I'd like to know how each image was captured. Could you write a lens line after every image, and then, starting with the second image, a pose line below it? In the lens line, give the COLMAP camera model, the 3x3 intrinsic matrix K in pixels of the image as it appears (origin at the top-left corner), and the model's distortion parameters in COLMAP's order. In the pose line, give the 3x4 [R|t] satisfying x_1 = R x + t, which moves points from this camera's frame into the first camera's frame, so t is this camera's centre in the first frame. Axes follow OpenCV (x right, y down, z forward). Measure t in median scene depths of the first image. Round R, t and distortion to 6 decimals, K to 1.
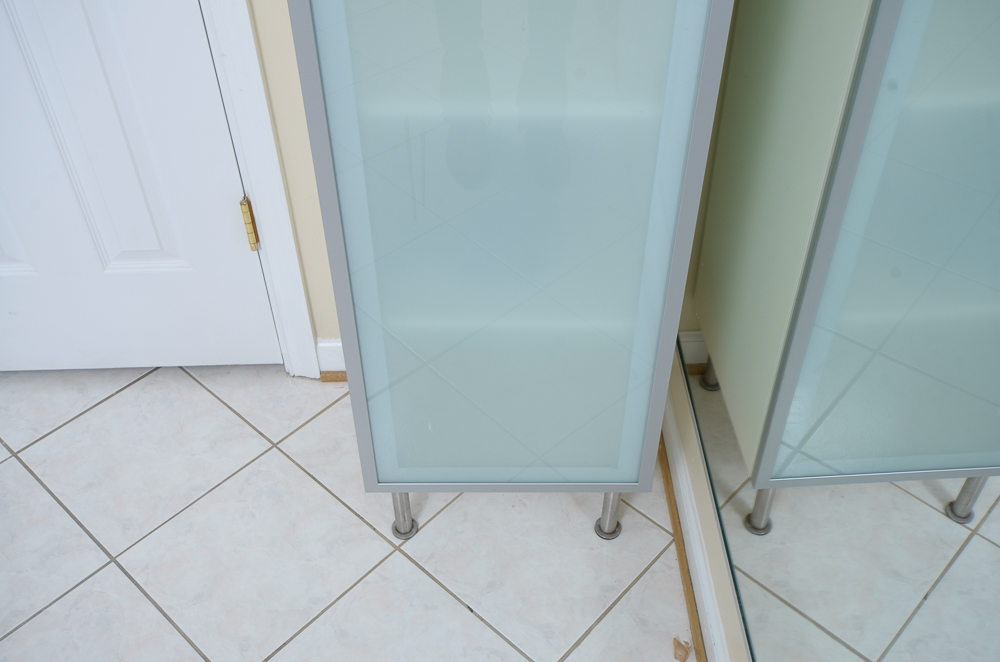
lens RADIAL K [[979.3, 0, 500.0], [0, 979.3, 331.0], [0, 0, 1]] dist [0.021505, 0.009375]
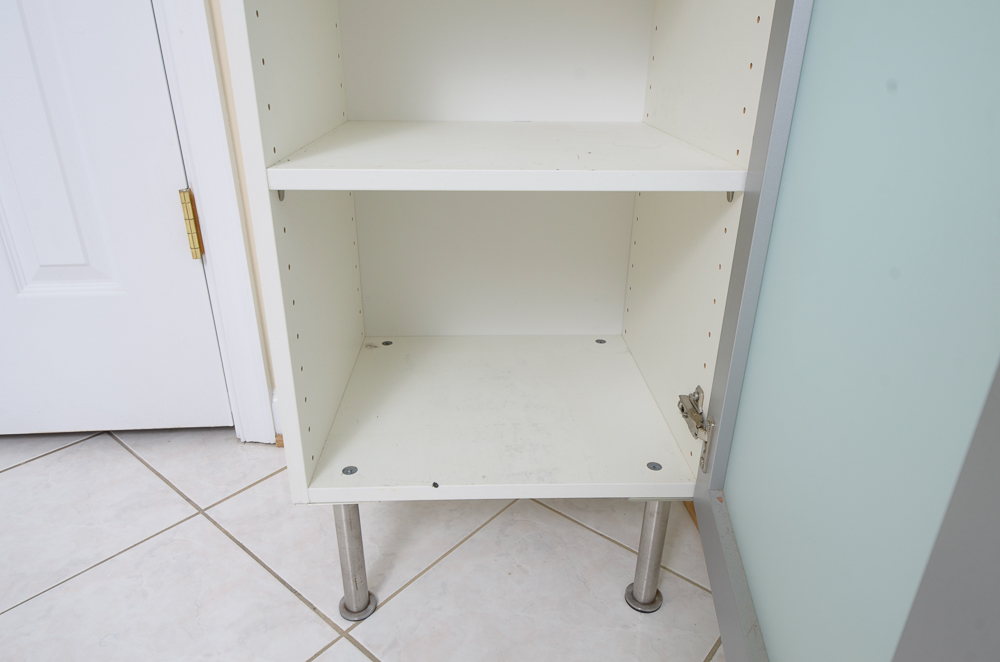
lens RADIAL K [[659.2, 0, 500.0], [0, 659.2, 331.0], [0, 0, 1]] dist [0.003864, -0.002138]
pose [[0.999050, -0.007854, 0.042862, -0.013707], [0.021656, 0.943036, -0.331984, 0.173103], [-0.037813, 0.332597, 0.942311, 0.479849]]
